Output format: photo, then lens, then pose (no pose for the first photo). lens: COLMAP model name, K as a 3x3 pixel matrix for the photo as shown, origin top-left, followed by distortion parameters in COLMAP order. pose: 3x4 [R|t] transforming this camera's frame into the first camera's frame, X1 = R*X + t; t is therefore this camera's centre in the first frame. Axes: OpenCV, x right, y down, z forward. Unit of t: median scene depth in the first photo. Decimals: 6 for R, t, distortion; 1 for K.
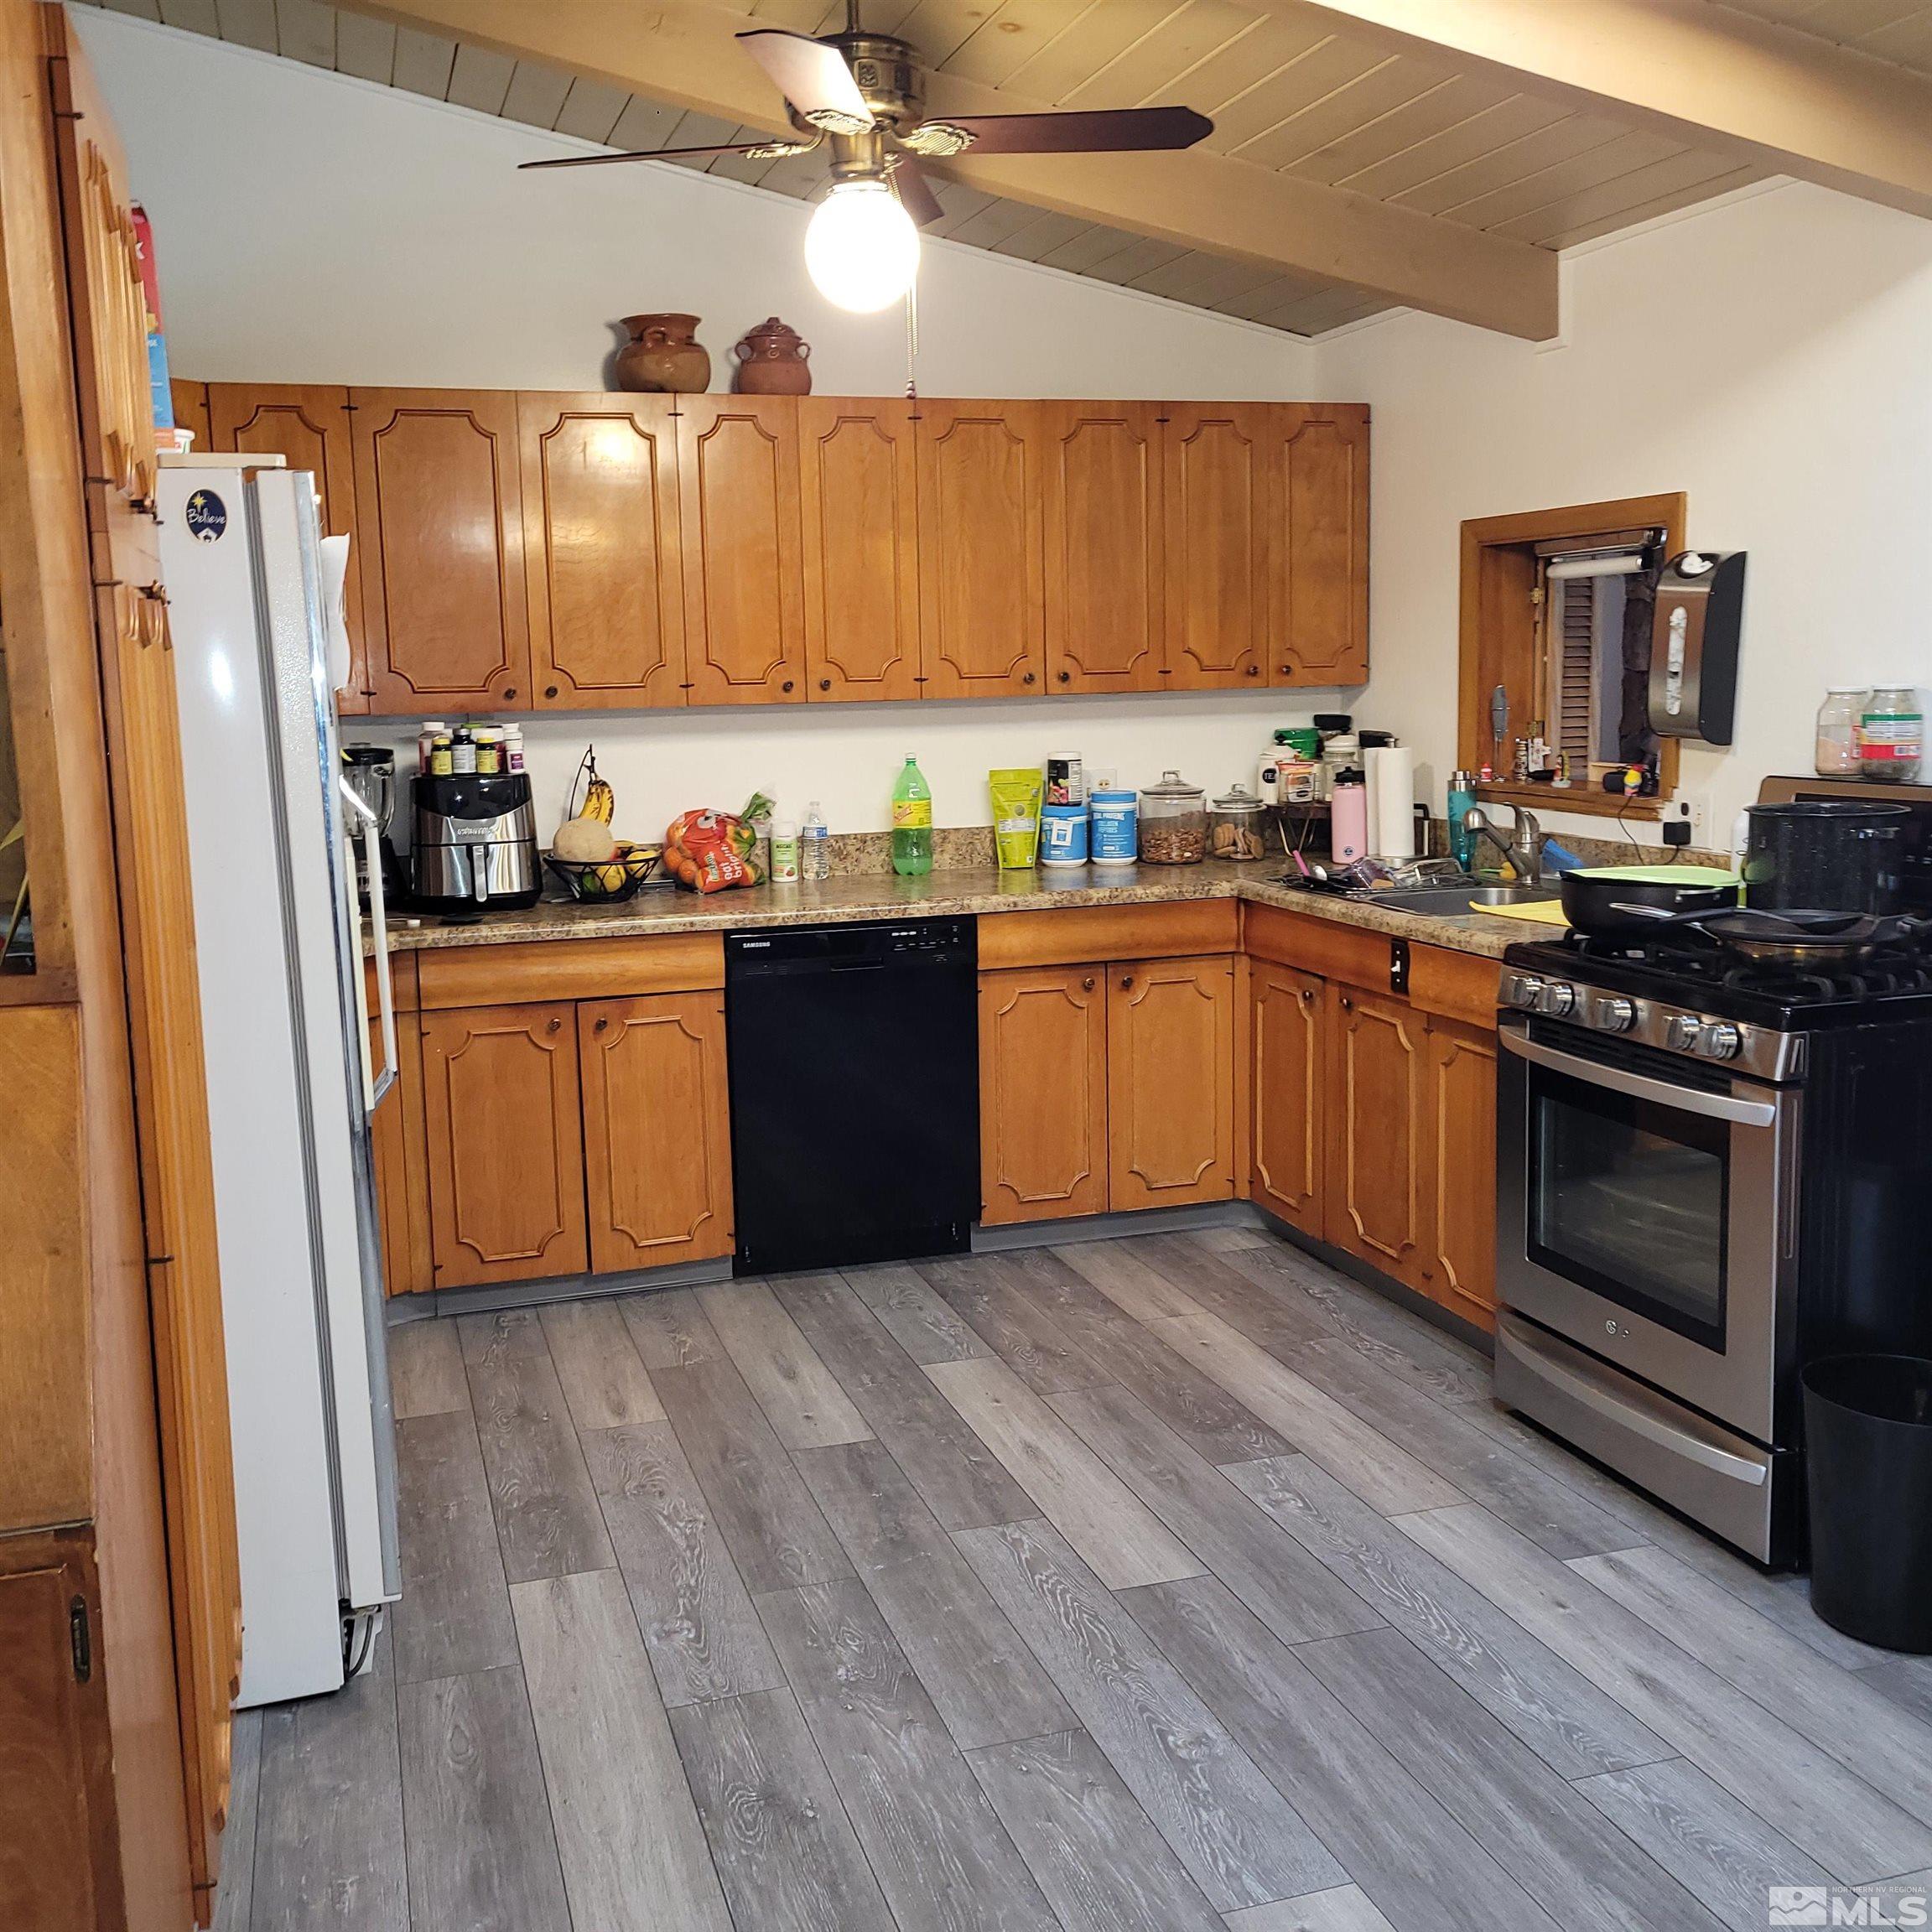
lens RADIAL K [[1943.0, 0, 962.5], [0, 1943.0, 942.9], [0, 0, 1]] dist [0.040013, -0.016054]
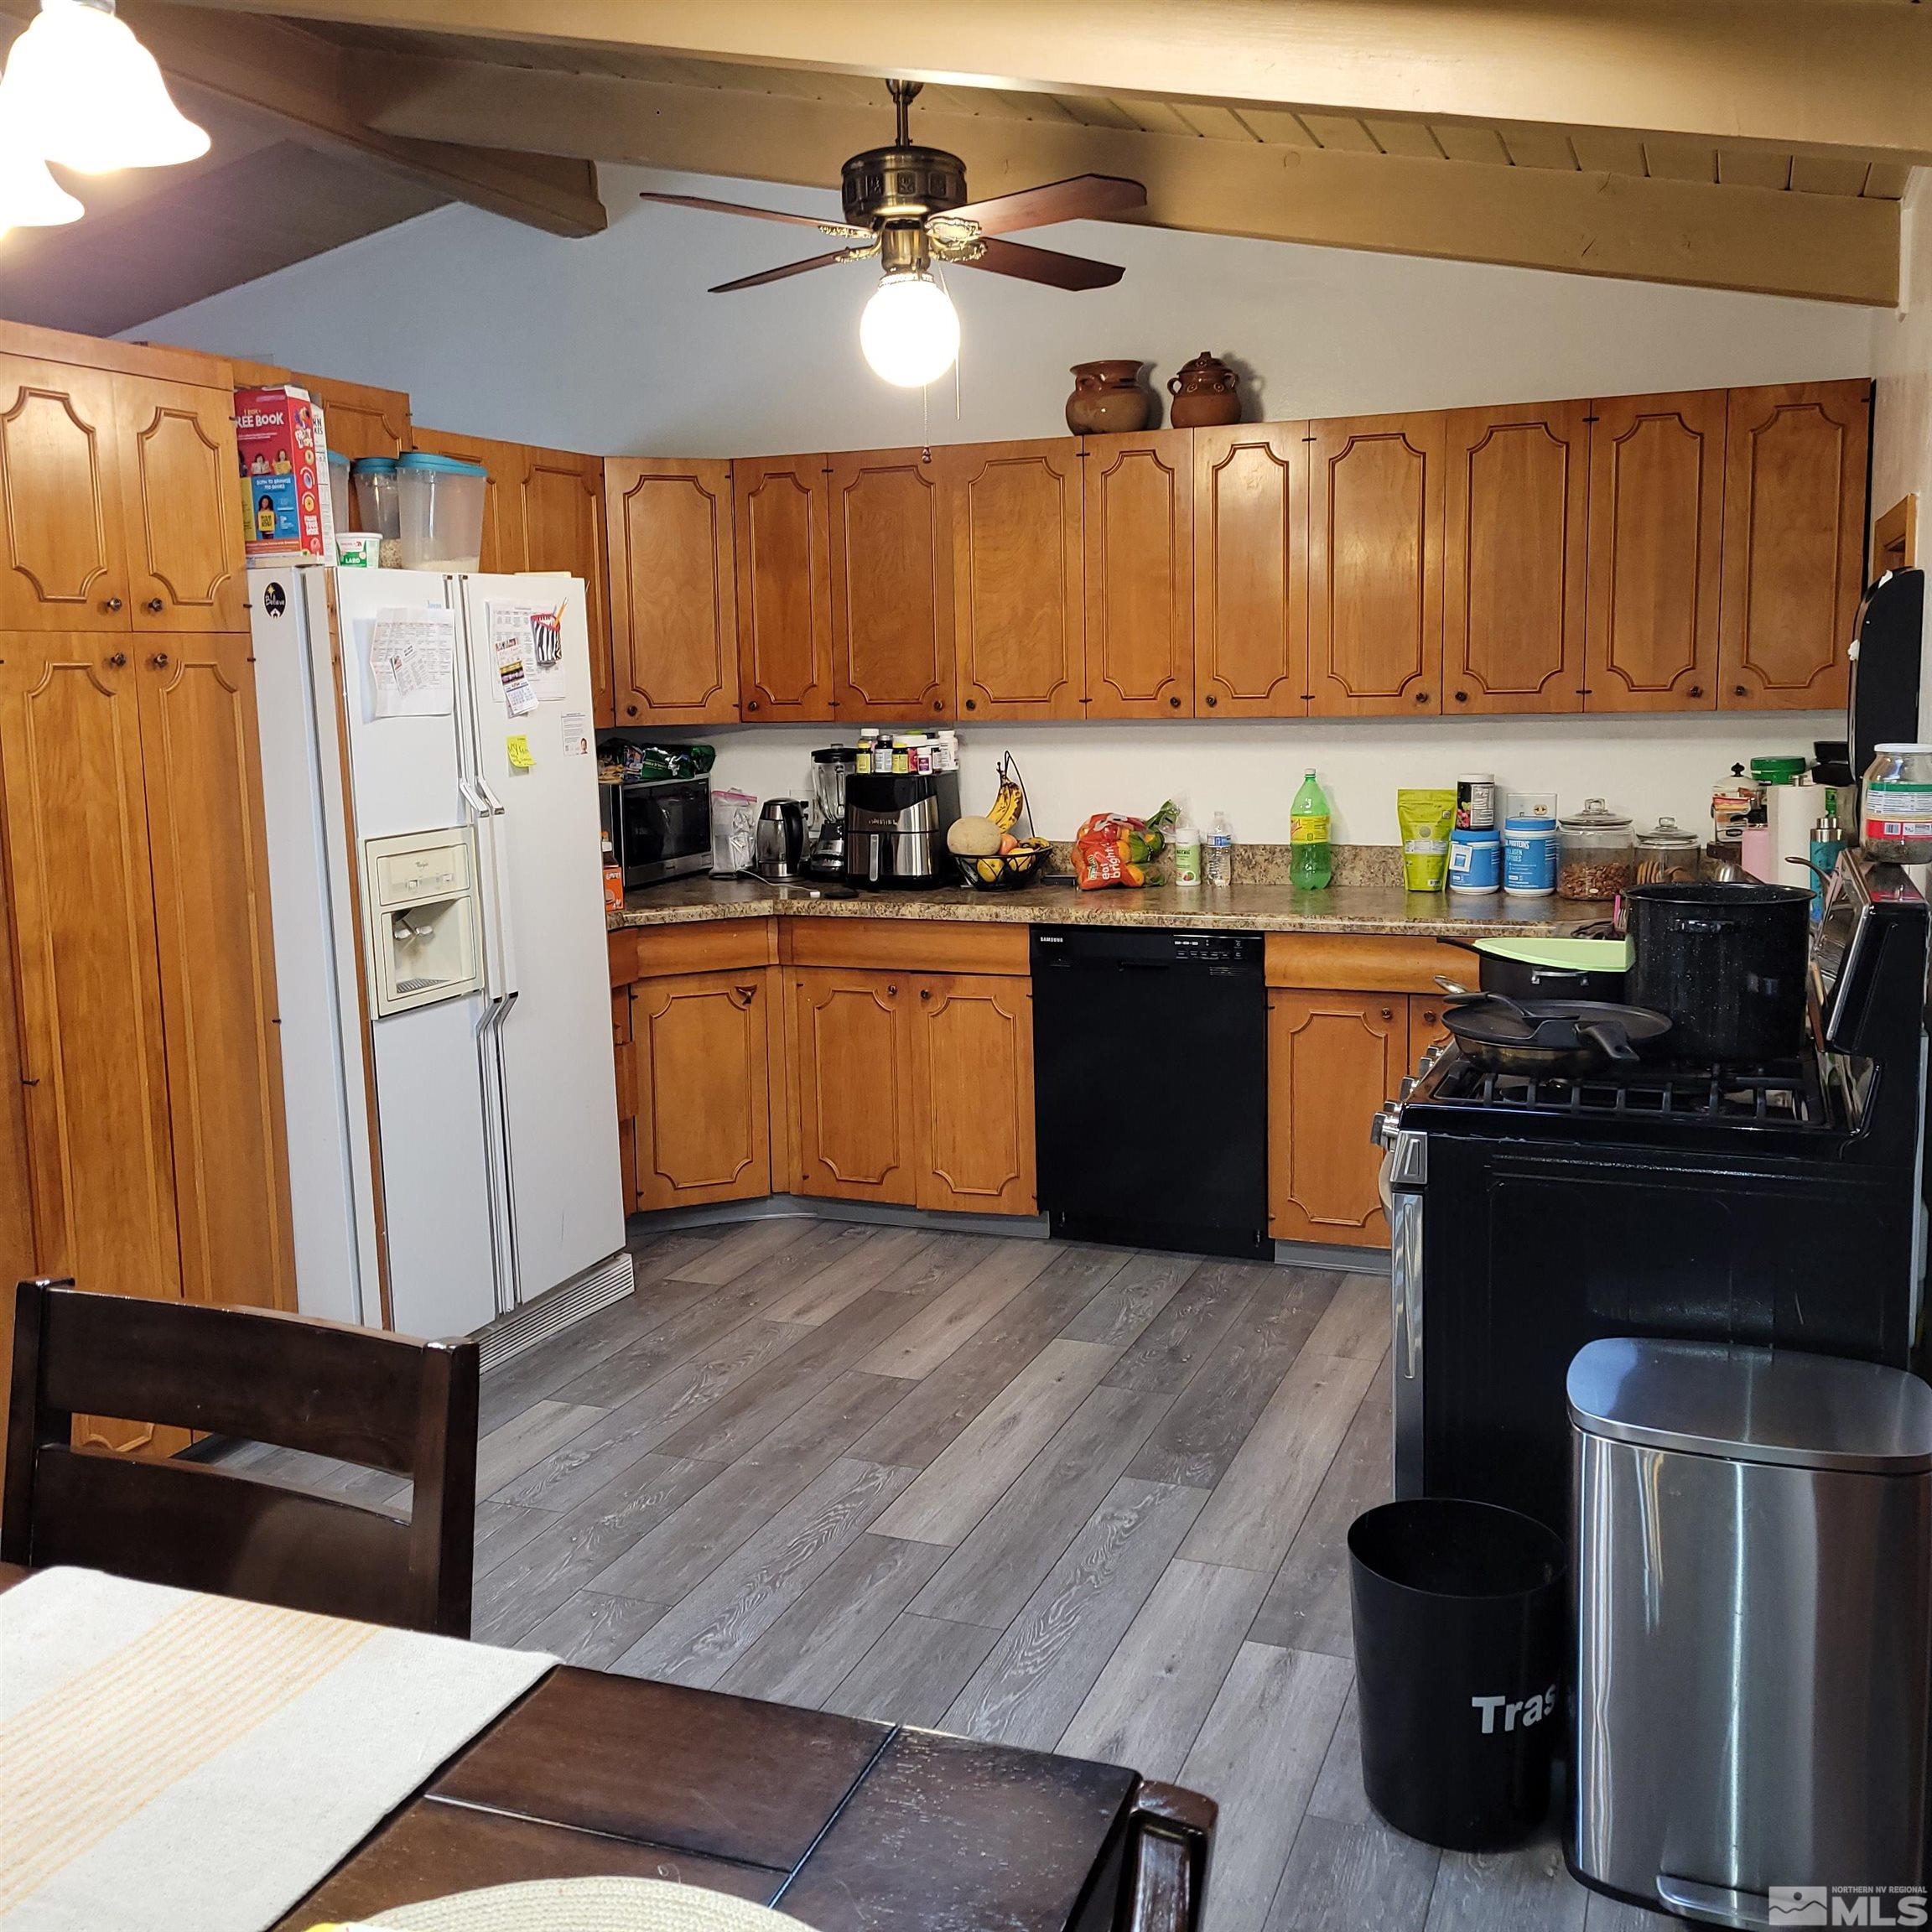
lens RADIAL K [[1956.0, 0, 948.1], [0, 1956.0, 951.2], [0, 0, 1]] dist [0.040272, -0.026215]
pose [[0.771107, 0.100506, -0.628723, 0.535198], [-0.088630, 0.994793, 0.050323, -0.042080], [0.630507, 0.016920, 0.775999, 0.099807]]
